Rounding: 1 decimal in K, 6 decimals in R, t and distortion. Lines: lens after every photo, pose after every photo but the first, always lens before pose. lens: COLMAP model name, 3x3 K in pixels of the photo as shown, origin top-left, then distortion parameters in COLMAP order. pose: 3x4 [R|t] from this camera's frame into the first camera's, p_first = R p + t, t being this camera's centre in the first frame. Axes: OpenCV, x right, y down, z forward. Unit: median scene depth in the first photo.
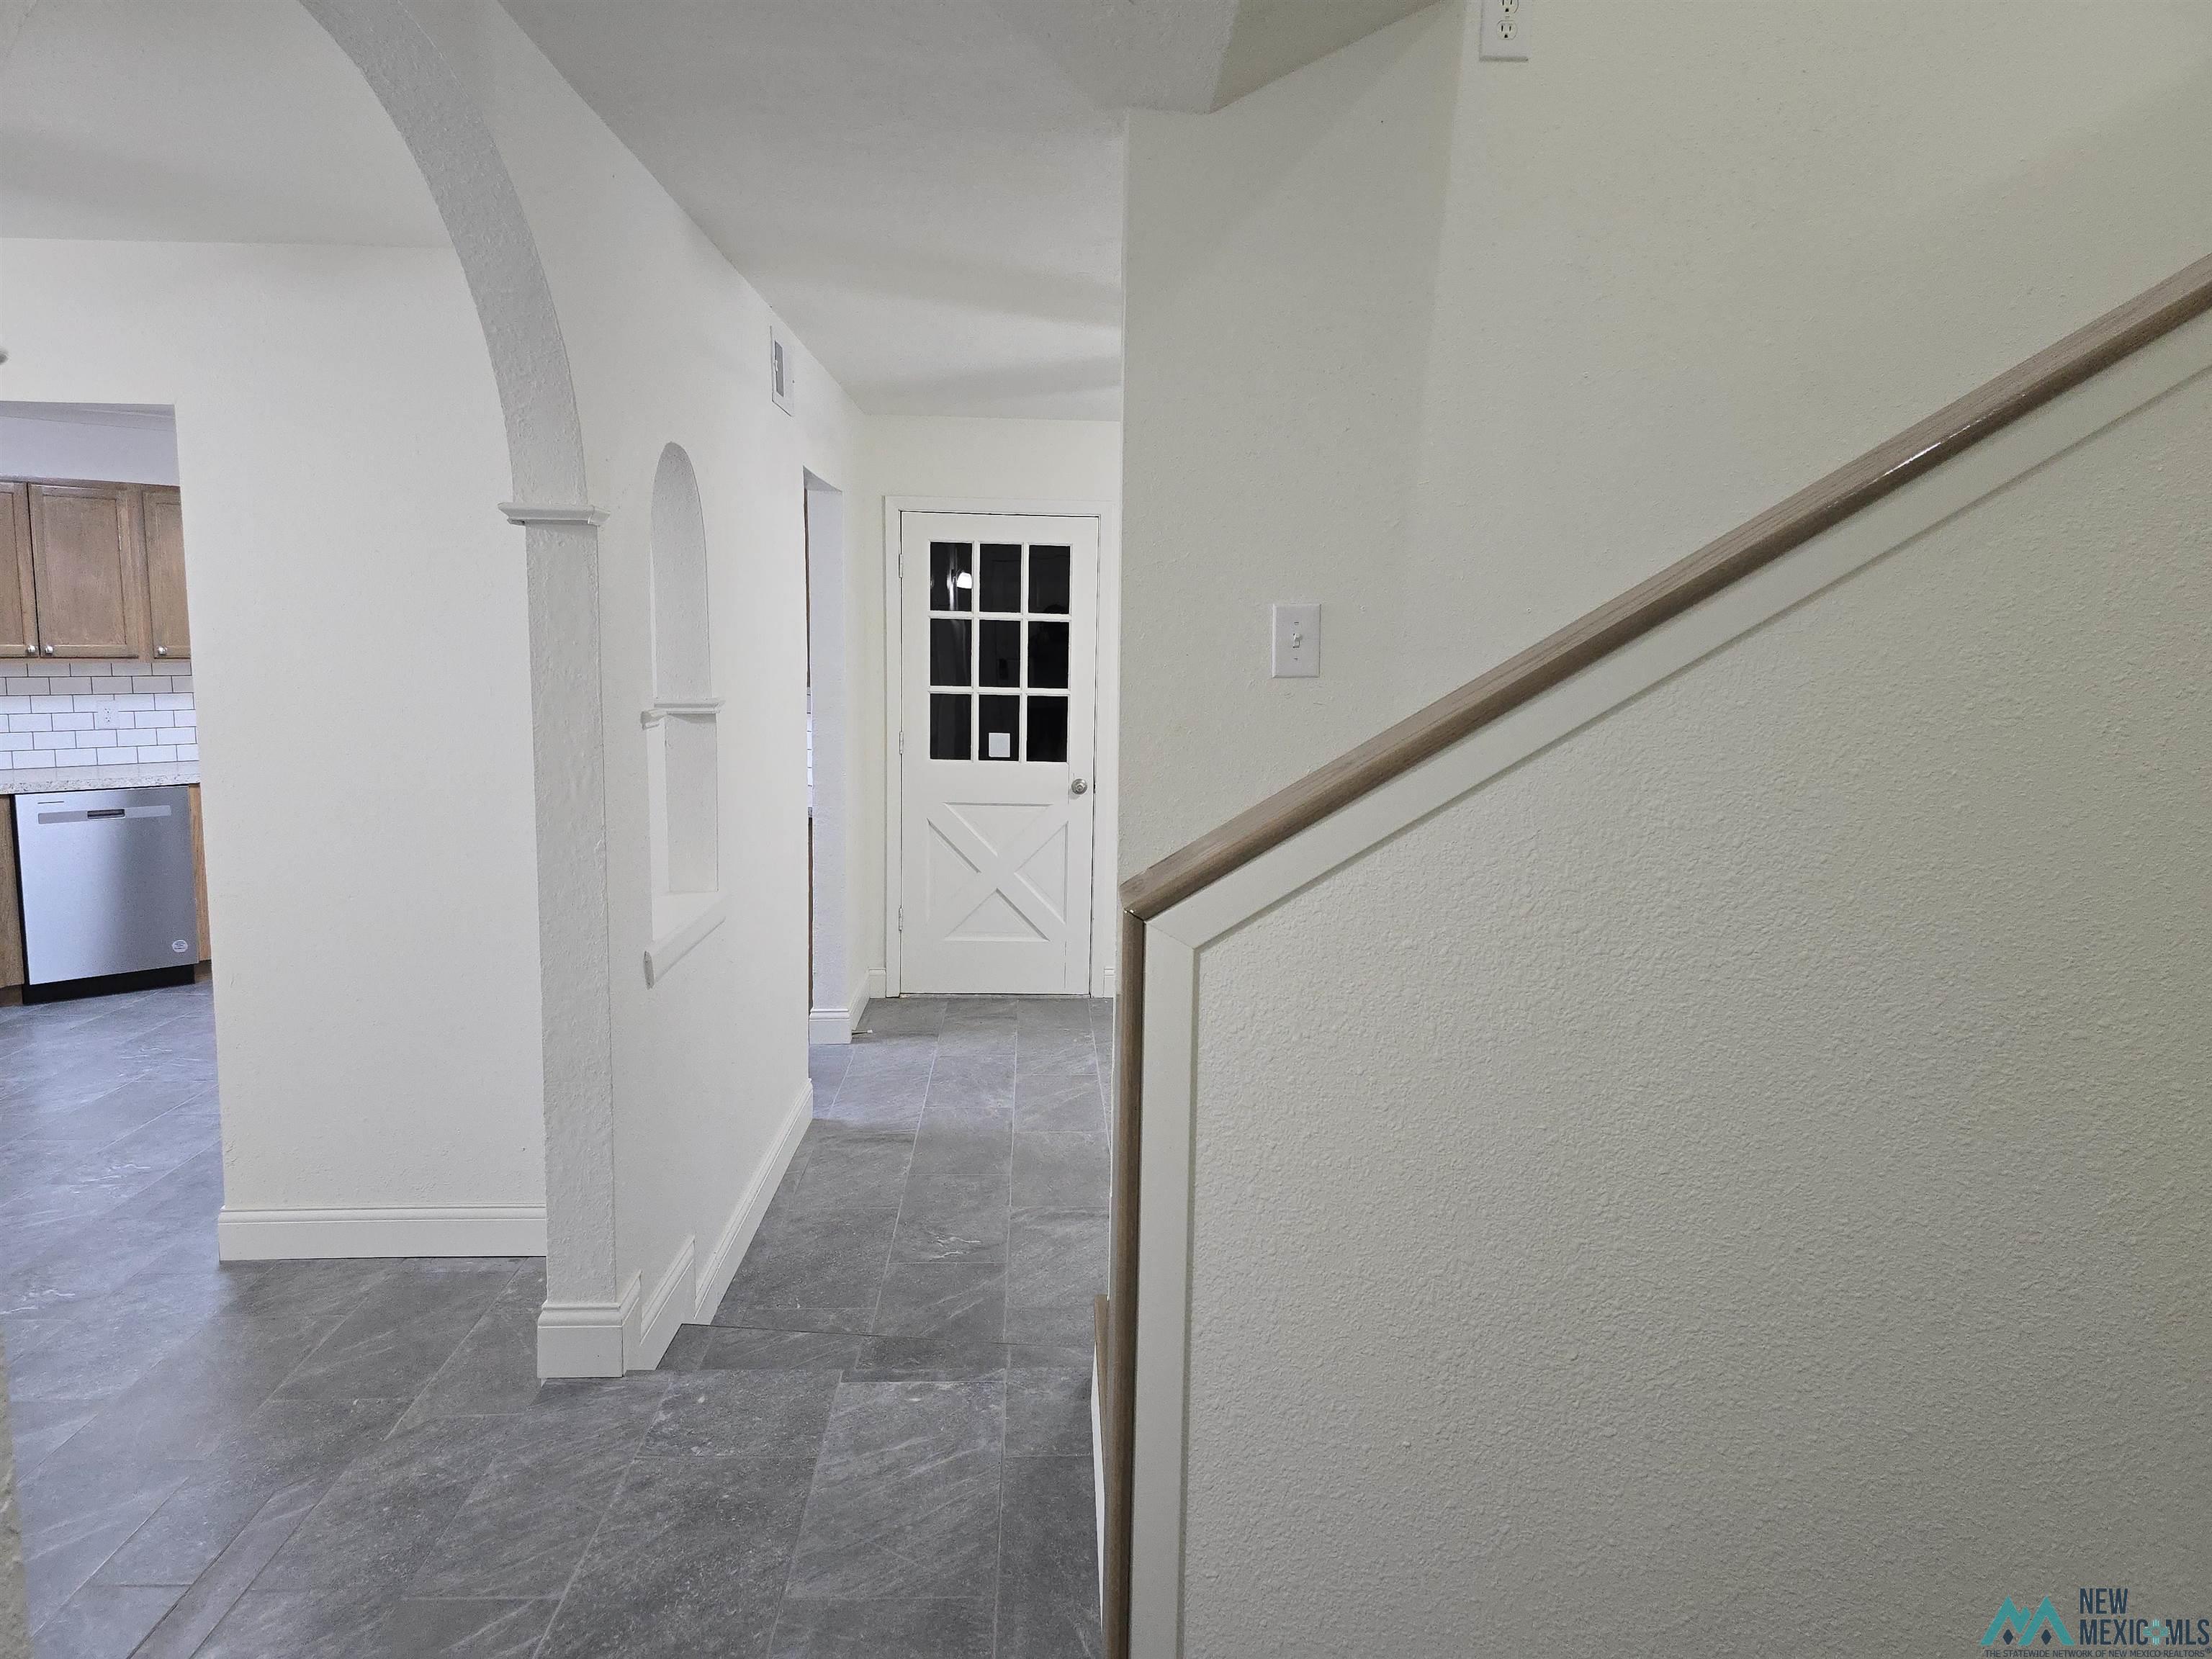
lens RADIAL K [[1477.7, 0, 1103.4], [0, 1477.7, 812.4], [0, 0, 1]] dist [0.070476, -0.063965]
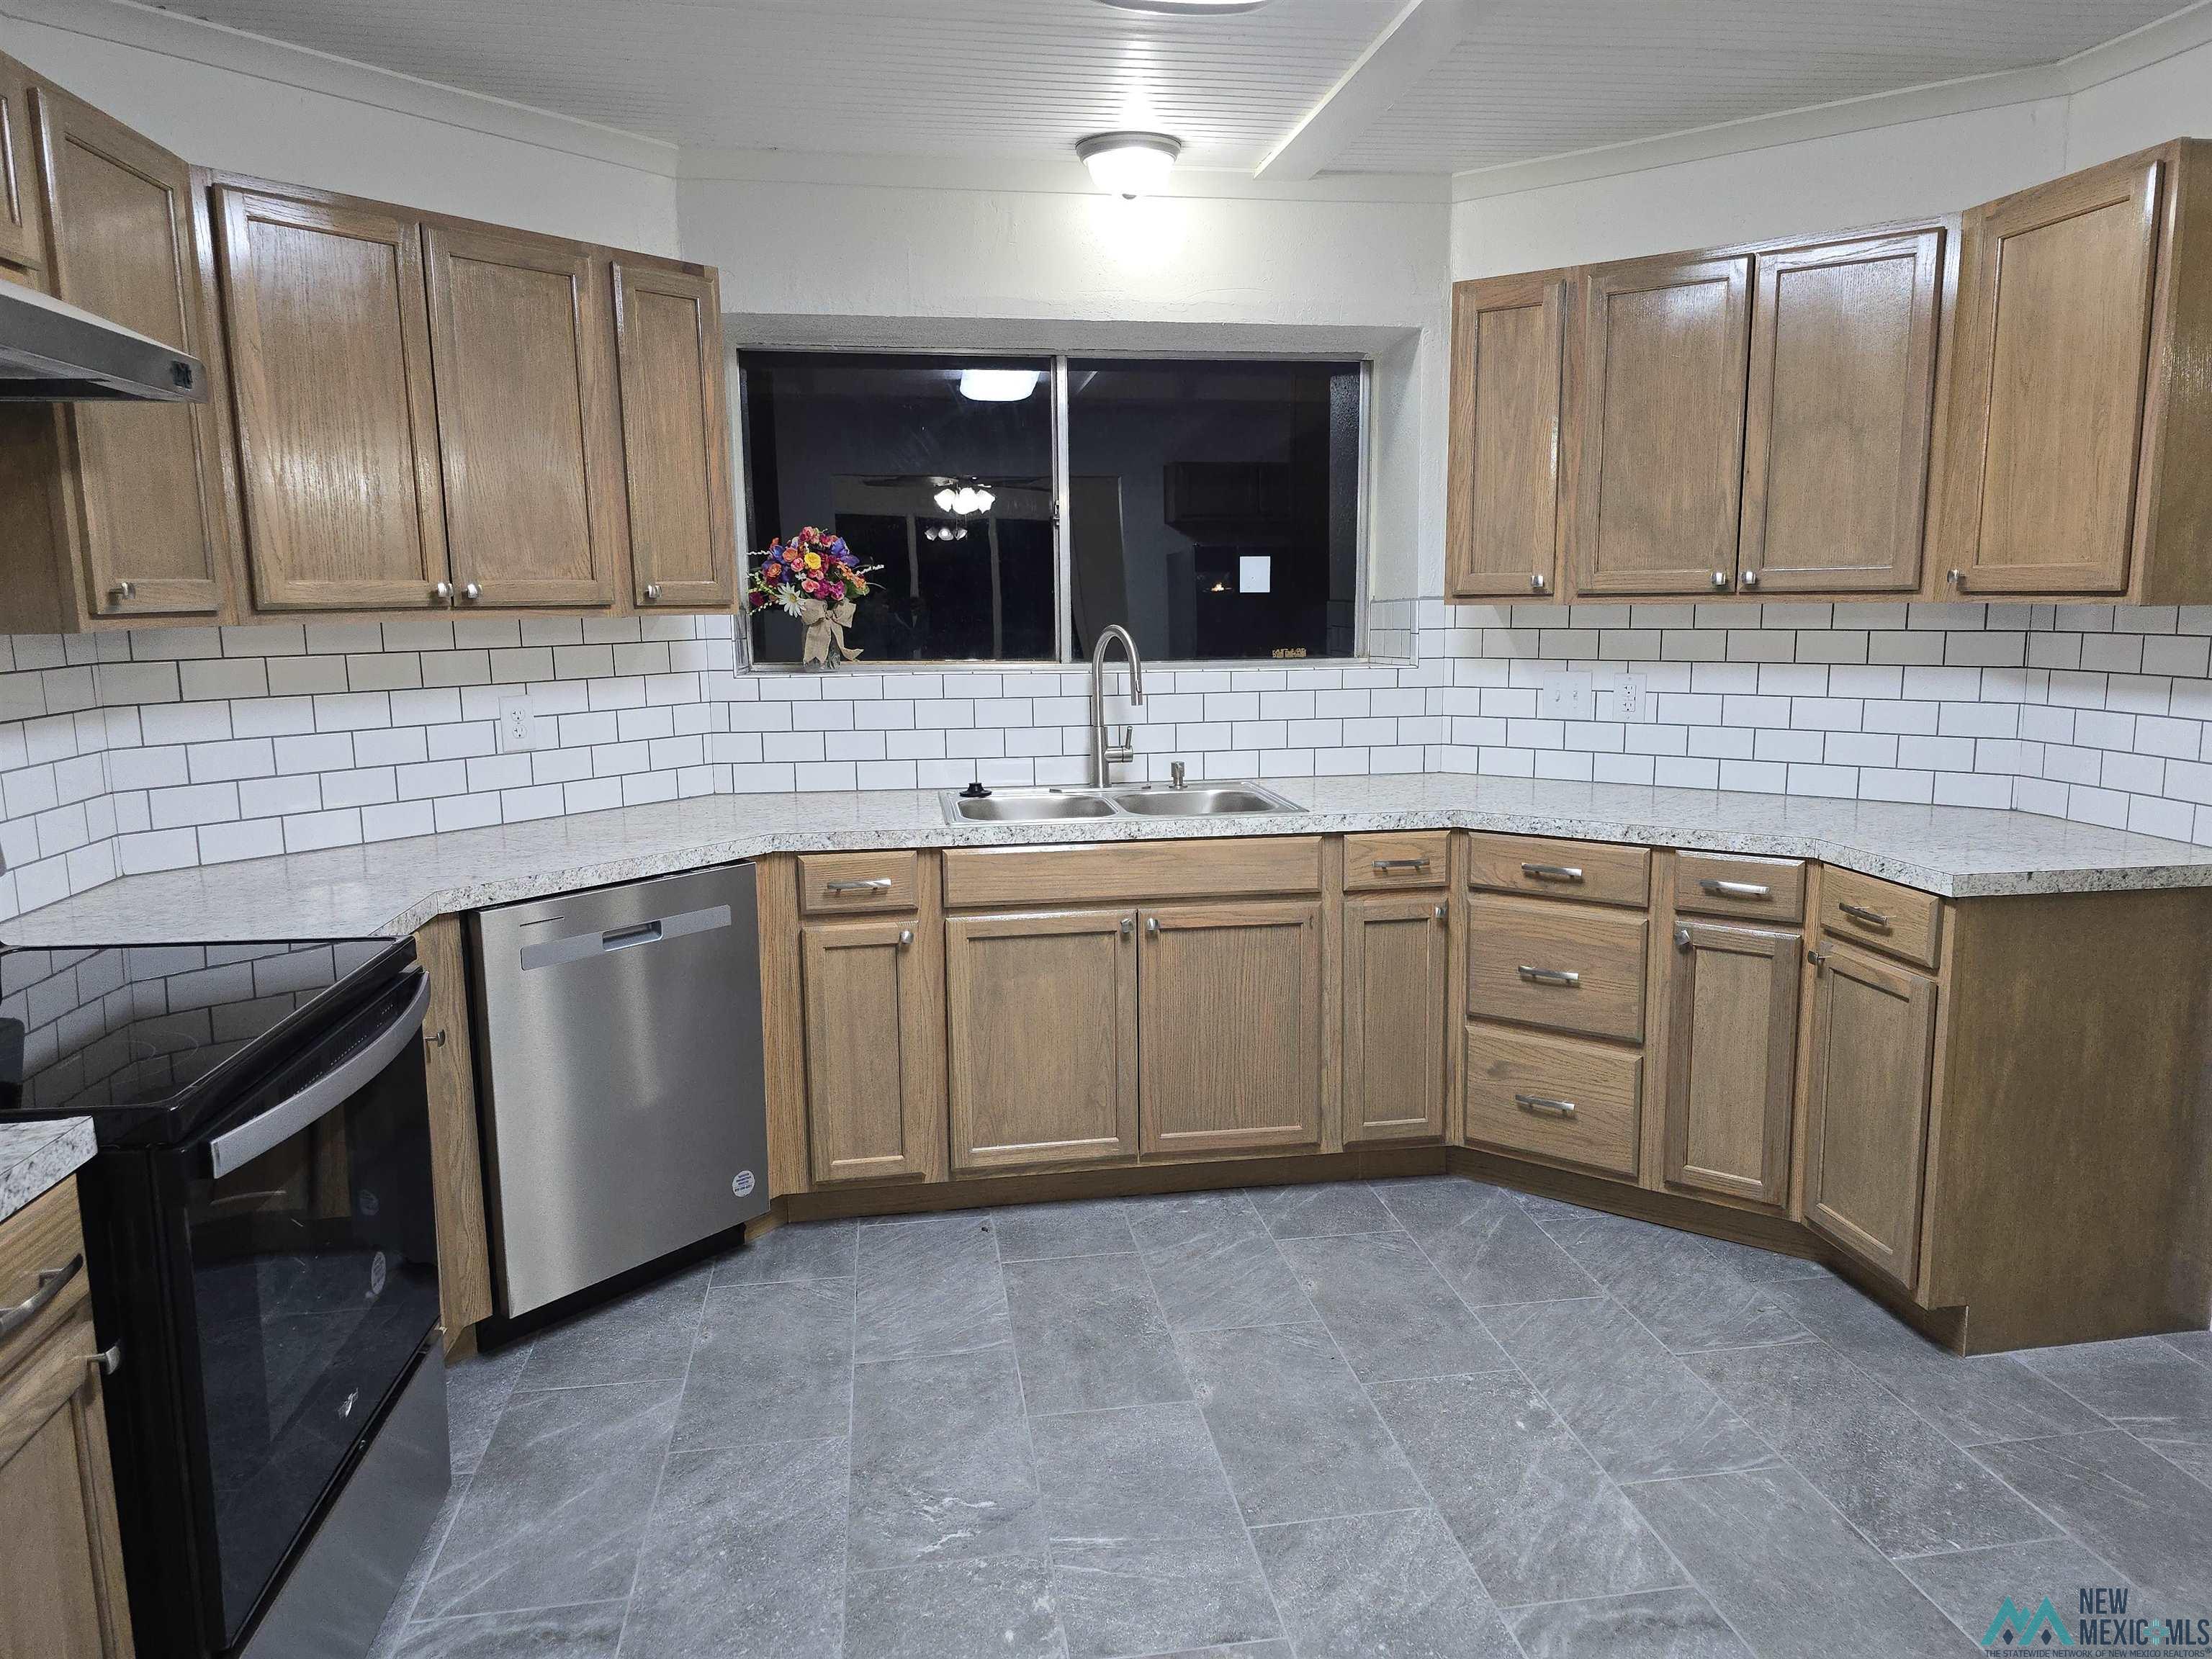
lens RADIAL K [[1469.5, 0, 1122.3], [0, 1469.5, 821.2], [0, 0, 1]] dist [0.067415, -0.074156]
pose [[0.994425, -0.044545, 0.095572, -0.570100], [0.041544, 0.998586, 0.033162, -0.045095], [-0.096914, -0.029007, 0.994870, 0.539446]]
